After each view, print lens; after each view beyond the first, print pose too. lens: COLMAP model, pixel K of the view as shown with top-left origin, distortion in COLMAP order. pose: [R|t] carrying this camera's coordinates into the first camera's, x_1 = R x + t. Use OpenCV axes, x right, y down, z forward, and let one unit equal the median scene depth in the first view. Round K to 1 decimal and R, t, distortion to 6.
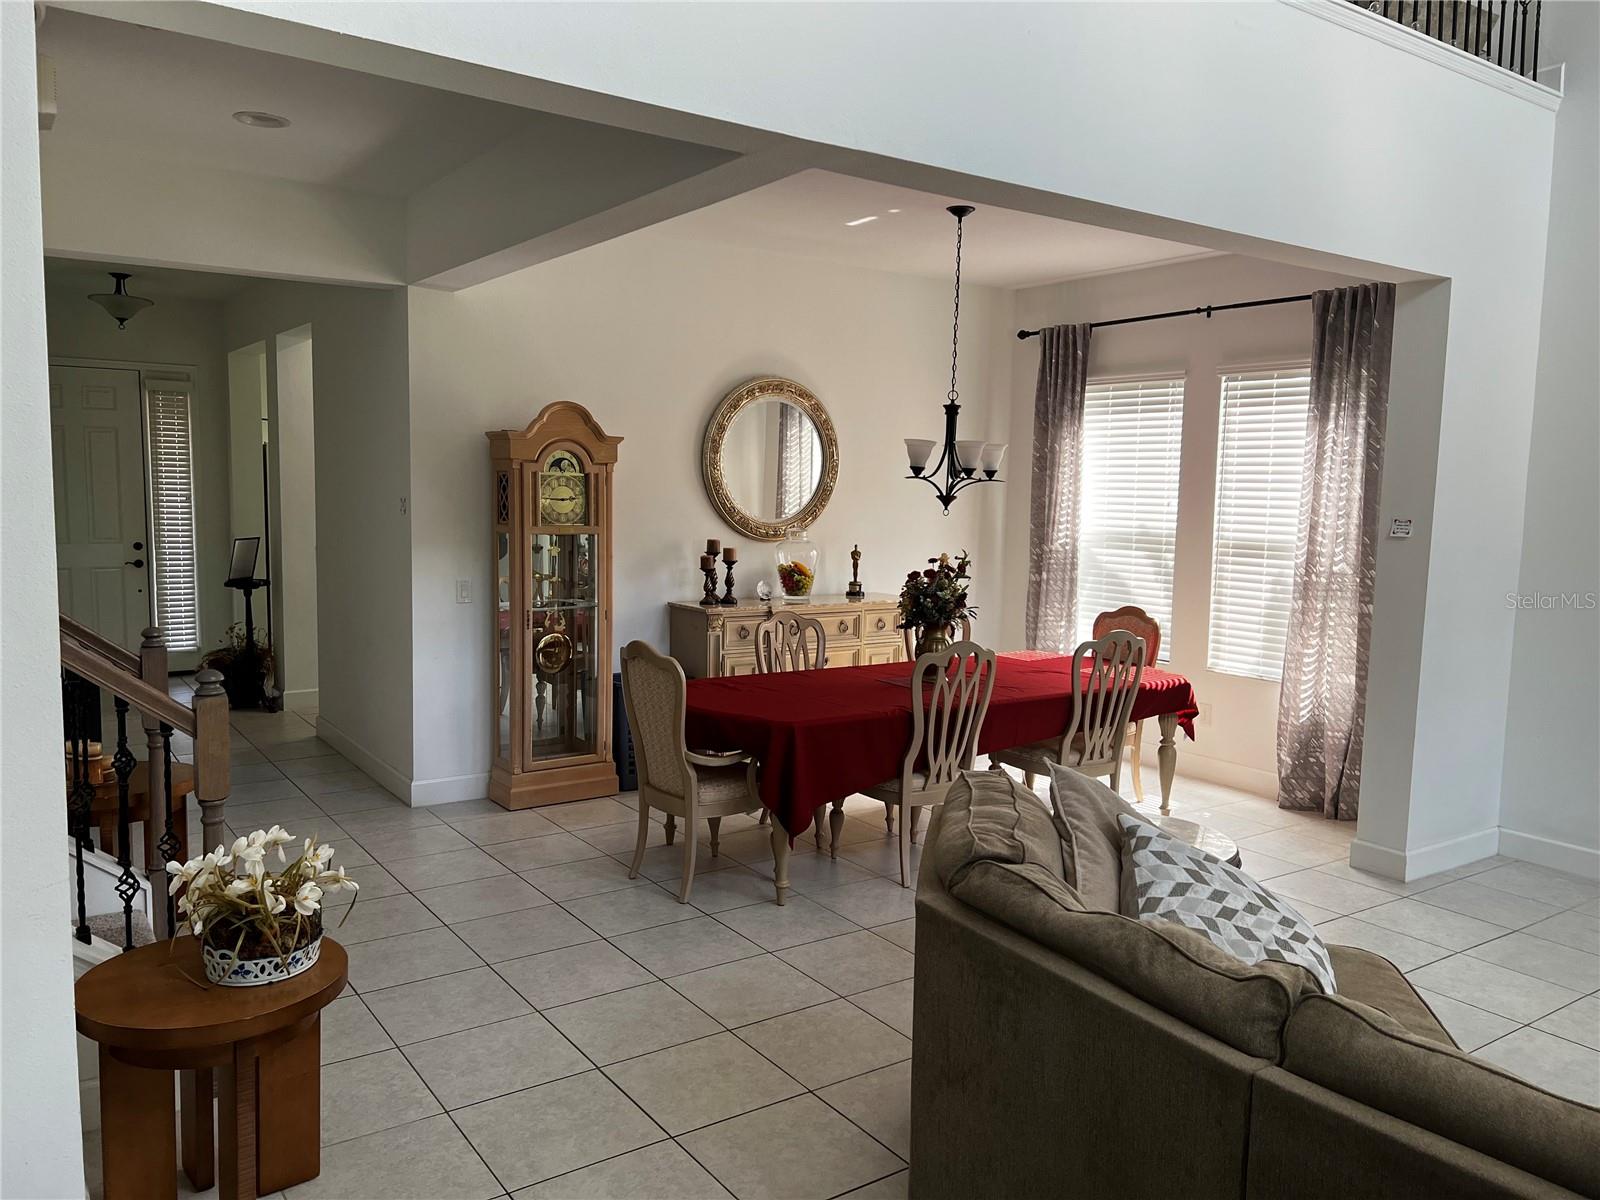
lens RADIAL K [[1195.4, 0, 801.3], [0, 1195.4, 599.0], [0, 0, 1]] dist [0.070842, -0.079662]
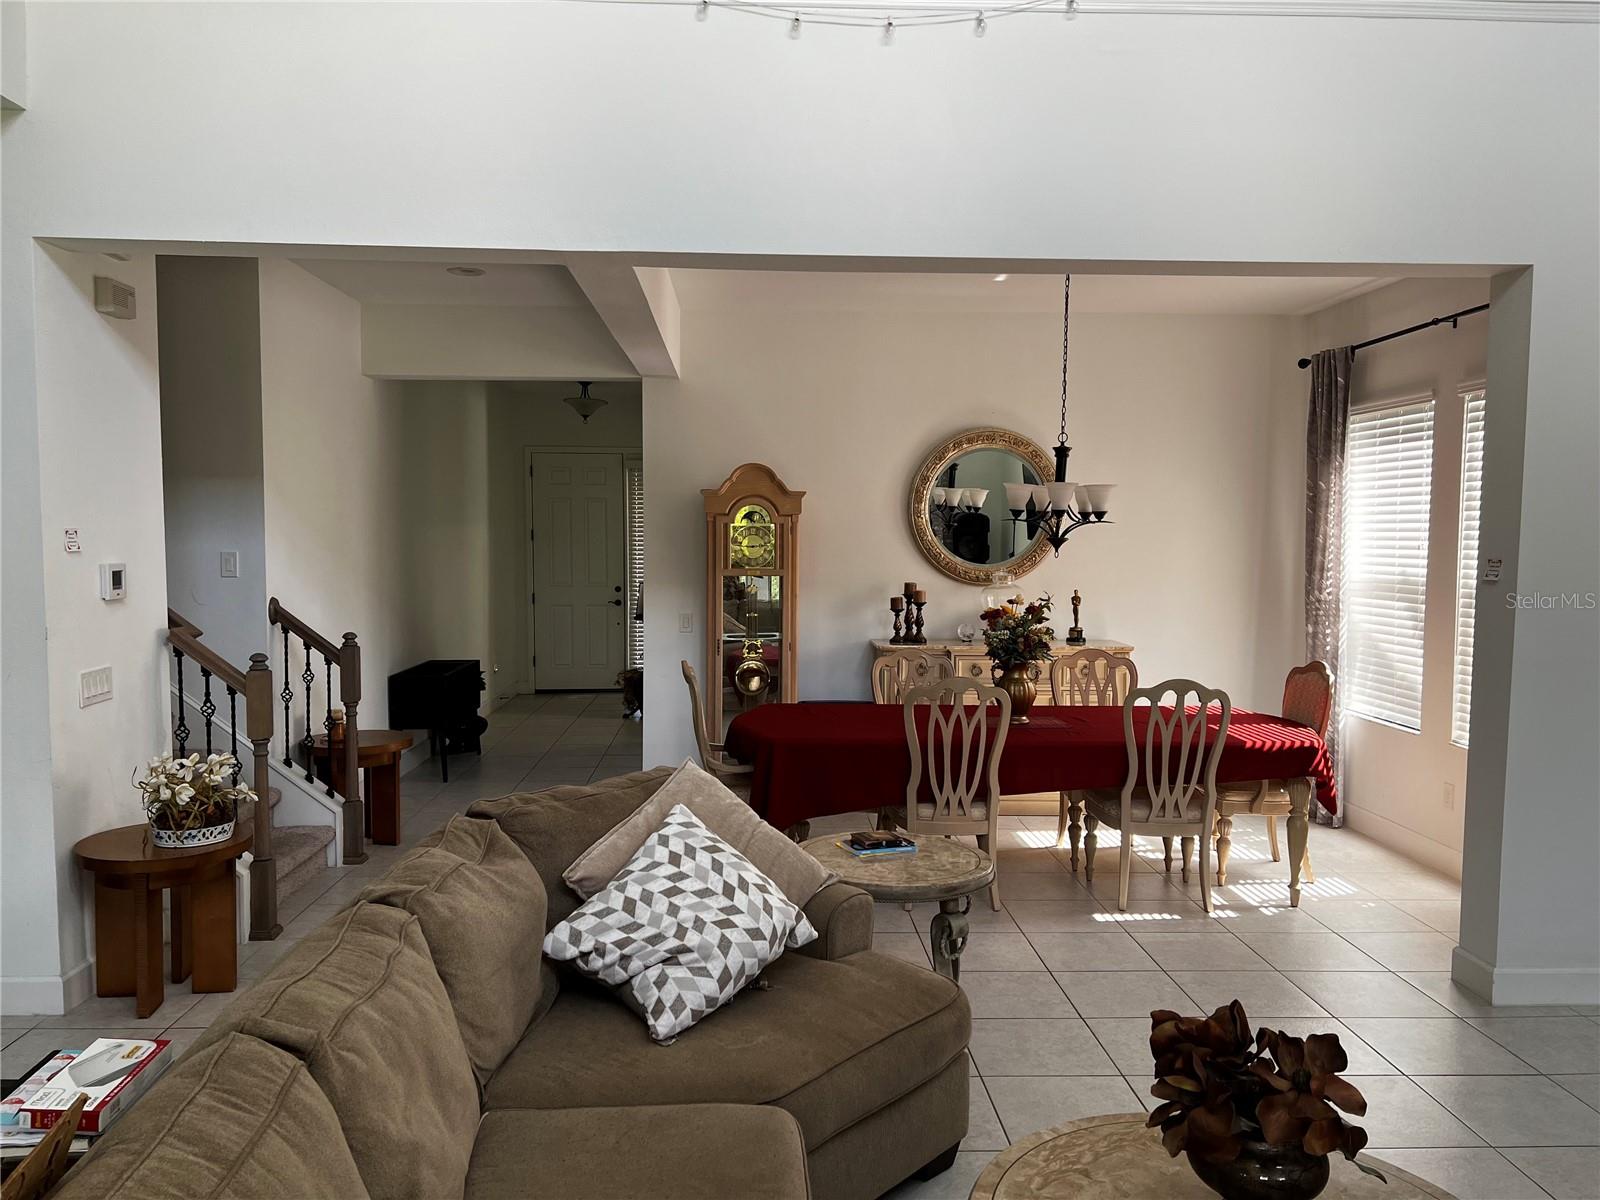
lens RADIAL K [[1195.4, 0, 796.7], [0, 1195.4, 602.2], [0, 0, 1]] dist [0.070842, -0.079662]
pose [[0.842821, 0.016470, -0.537942, 0.401452], [-0.041486, 0.998546, -0.034426, 0.008552], [0.536593, 0.051332, 0.842279, 0.038160]]
